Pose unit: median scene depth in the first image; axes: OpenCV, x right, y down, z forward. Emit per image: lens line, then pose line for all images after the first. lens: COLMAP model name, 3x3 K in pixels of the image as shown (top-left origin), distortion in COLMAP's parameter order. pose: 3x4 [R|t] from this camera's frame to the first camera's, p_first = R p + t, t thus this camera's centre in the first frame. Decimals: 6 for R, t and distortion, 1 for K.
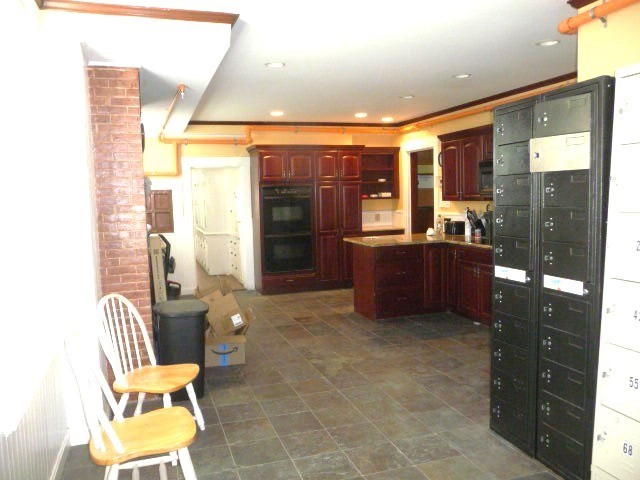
lens RADIAL K [[536.0, 0, 318.0], [0, 536.0, 240.8], [0, 0, 1]] dist [-0.020140, -0.014461]
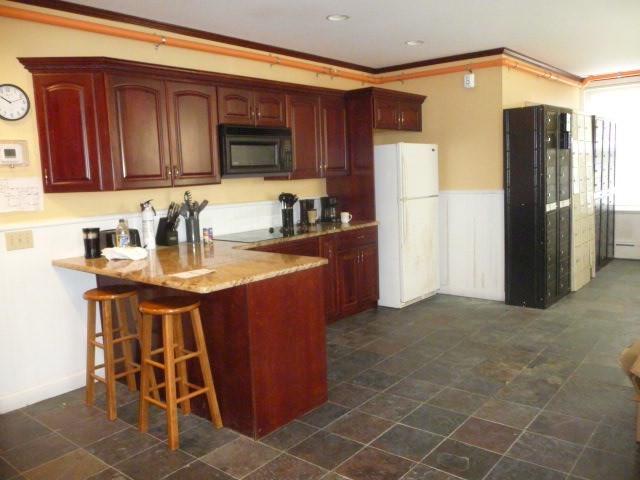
lens RADIAL K [[536.0, 0, 315.5], [0, 536.0, 236.2], [0, 0, 1]] dist [-0.020140, -0.014461]
pose [[-0.533700, -0.051722, 0.844091, -0.437415], [0.131815, 0.980841, 0.143445, -0.121450], [-0.835338, 0.187820, -0.516657, 1.607058]]
